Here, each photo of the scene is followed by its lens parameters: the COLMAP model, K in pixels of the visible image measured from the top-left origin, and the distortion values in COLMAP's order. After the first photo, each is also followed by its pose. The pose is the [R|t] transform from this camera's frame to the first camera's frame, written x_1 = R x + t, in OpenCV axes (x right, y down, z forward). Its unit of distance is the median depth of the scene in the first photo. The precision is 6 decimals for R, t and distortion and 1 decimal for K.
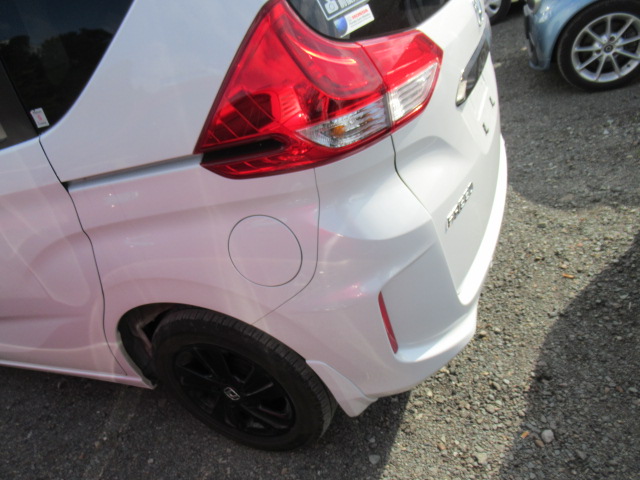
lens RADIAL K [[477.5, 0, 320.1], [0, 477.5, 239.9], [0, 0, 1]] dist [0.004962, -0.003460]
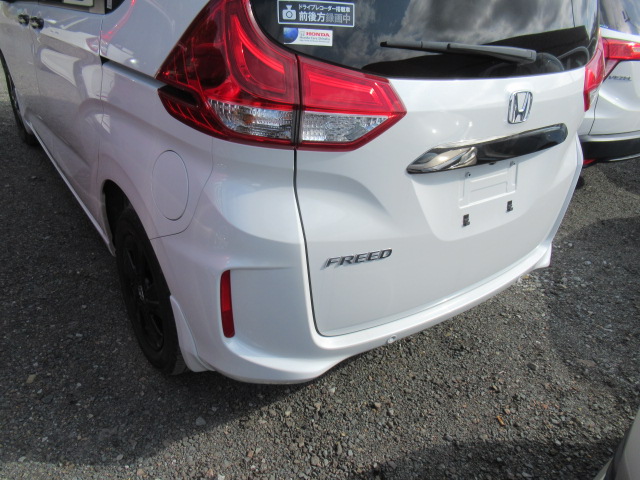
lens RADIAL K [[477.5, 0, 320.7], [0, 477.5, 240.3], [0, 0, 1]] dist [0.004962, -0.003460]
pose [[0.783144, 0.559181, -0.272035, 0.343194], [-0.559343, 0.824594, 0.084735, -0.103039], [0.271701, 0.085801, 0.958549, 0.013256]]
